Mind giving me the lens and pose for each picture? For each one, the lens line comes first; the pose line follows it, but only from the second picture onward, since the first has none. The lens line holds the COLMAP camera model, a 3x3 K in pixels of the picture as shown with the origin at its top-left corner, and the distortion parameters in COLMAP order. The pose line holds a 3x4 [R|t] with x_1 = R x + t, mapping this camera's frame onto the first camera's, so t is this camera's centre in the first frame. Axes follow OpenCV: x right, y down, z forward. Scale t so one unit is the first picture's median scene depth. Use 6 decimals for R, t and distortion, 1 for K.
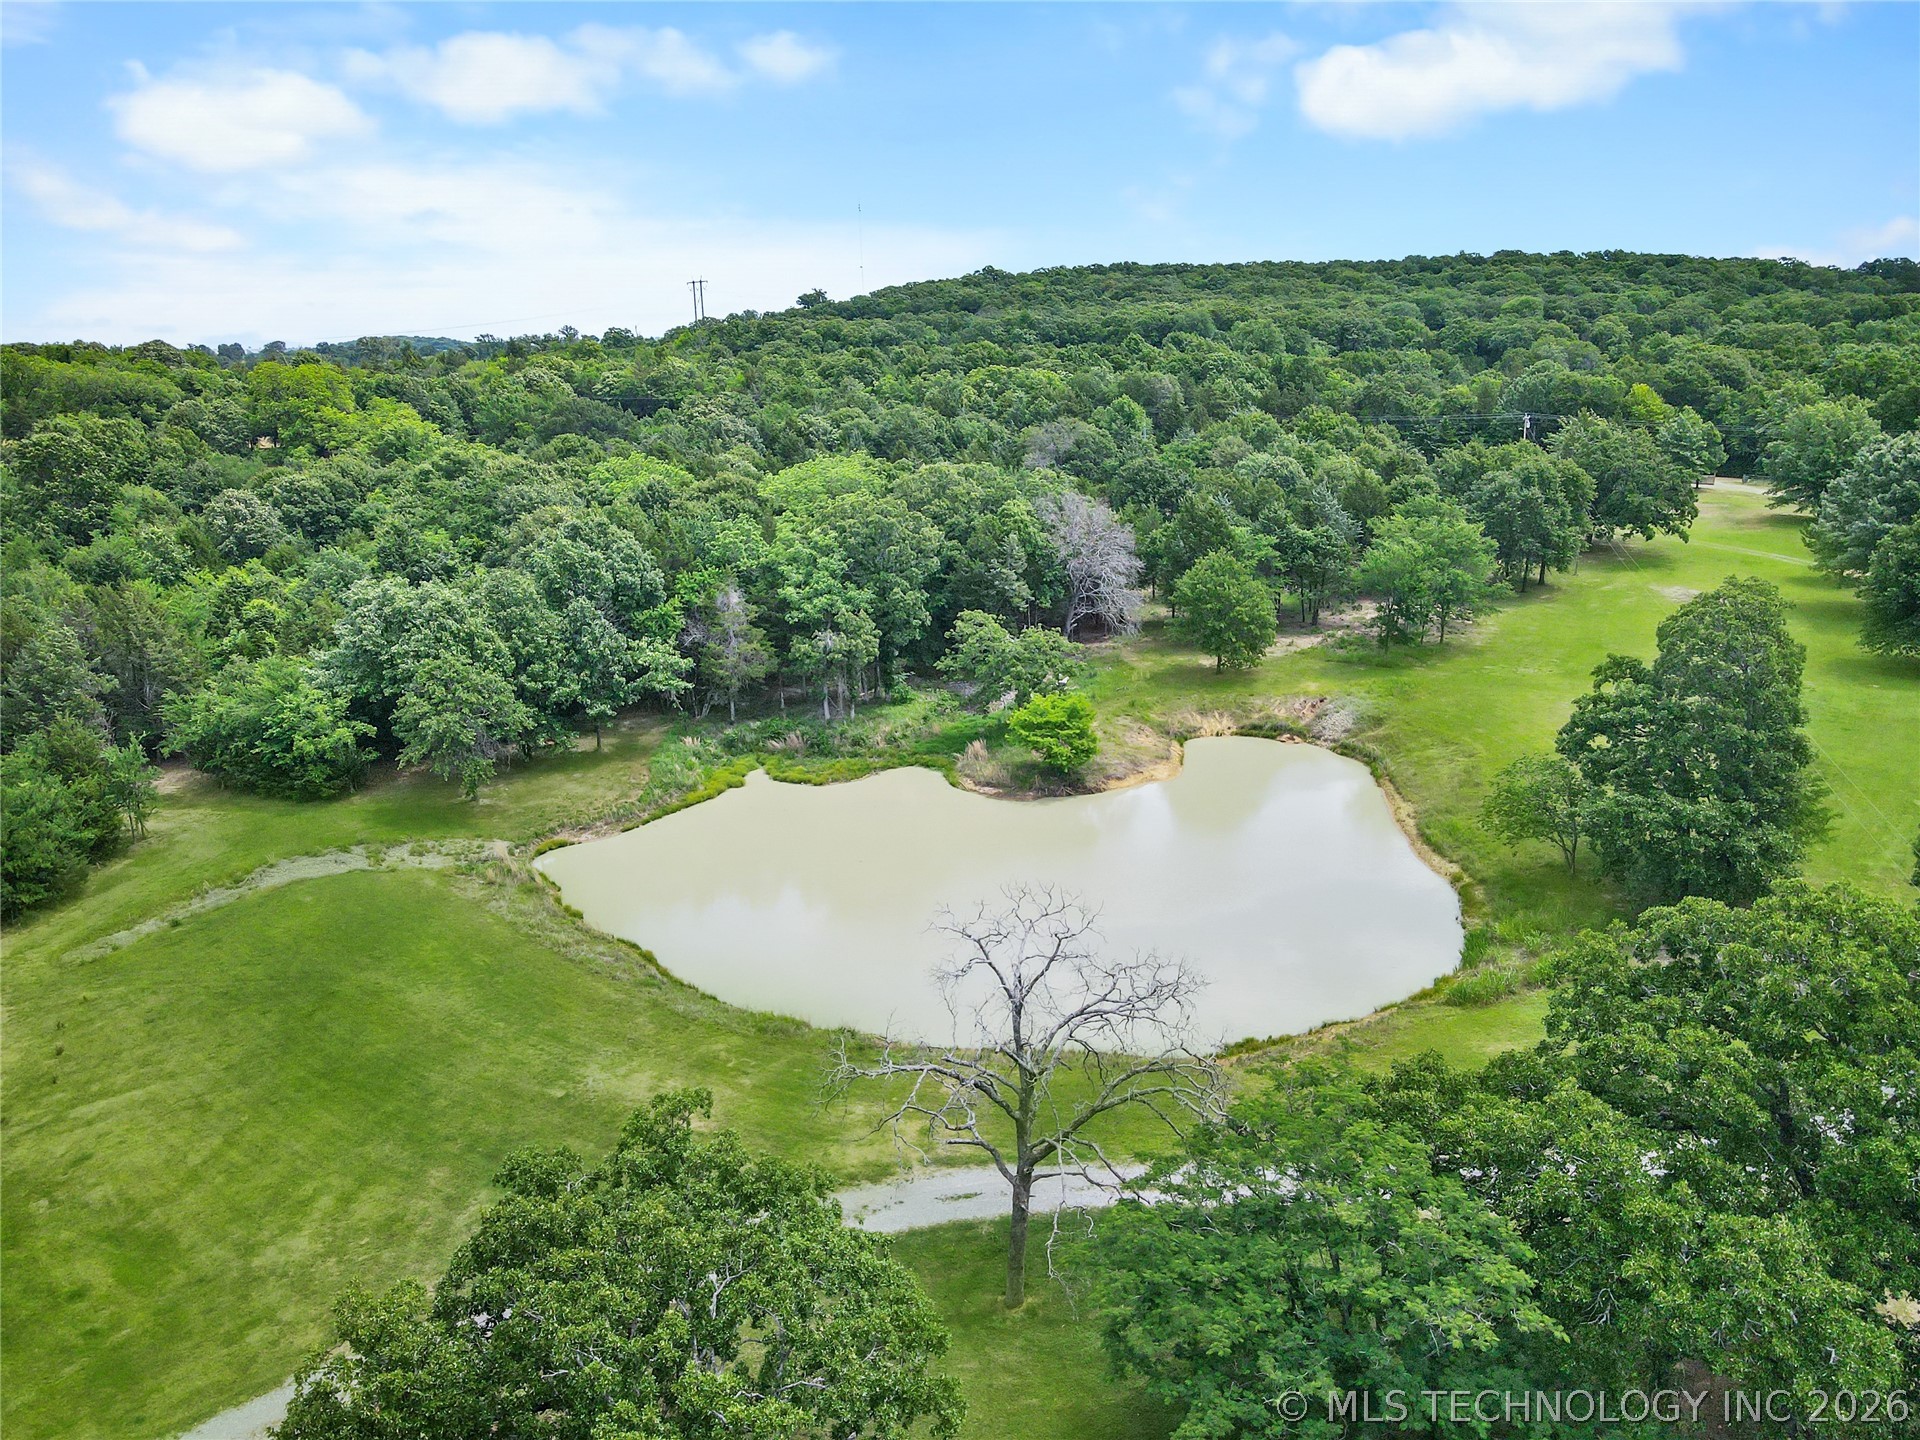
lens RADIAL K [[1404.9, 0, 949.4], [0, 1404.9, 713.9], [0, 0, 1]] dist [0.017949, 0.004348]
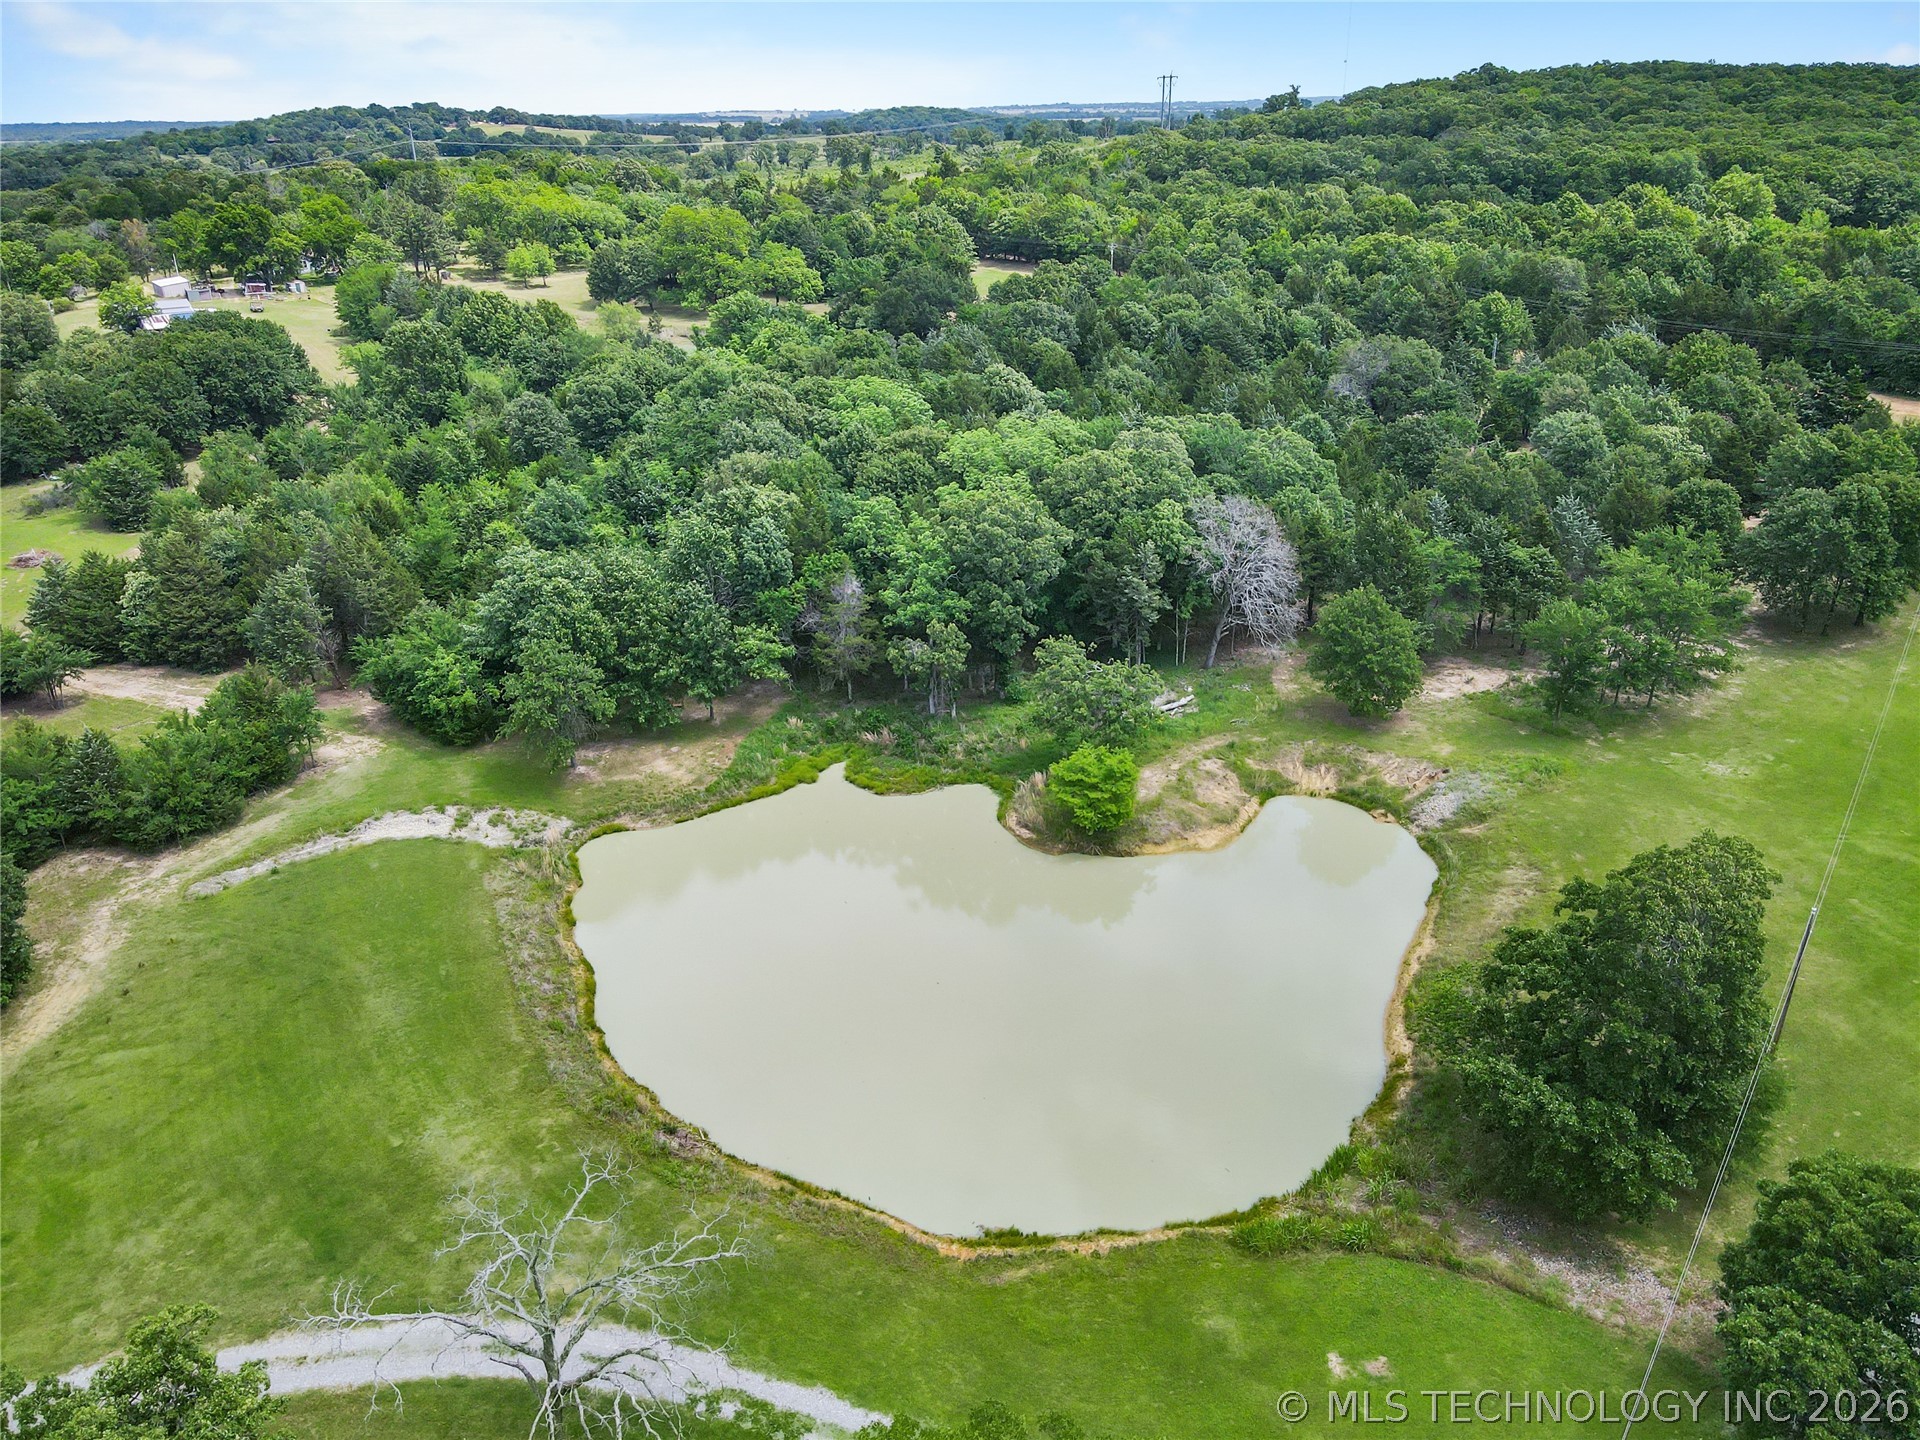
lens RADIAL K [[1403.2, 0, 960.0], [0, 1403.2, 720.0], [0, 0, 1]] dist [-0.001683, 0.035644]
pose [[0.940438, 0.147868, -0.306125, 0.257269], [-0.098628, 0.980397, 0.170571, -0.175644], [0.325346, -0.130219, 0.936586, 0.057636]]
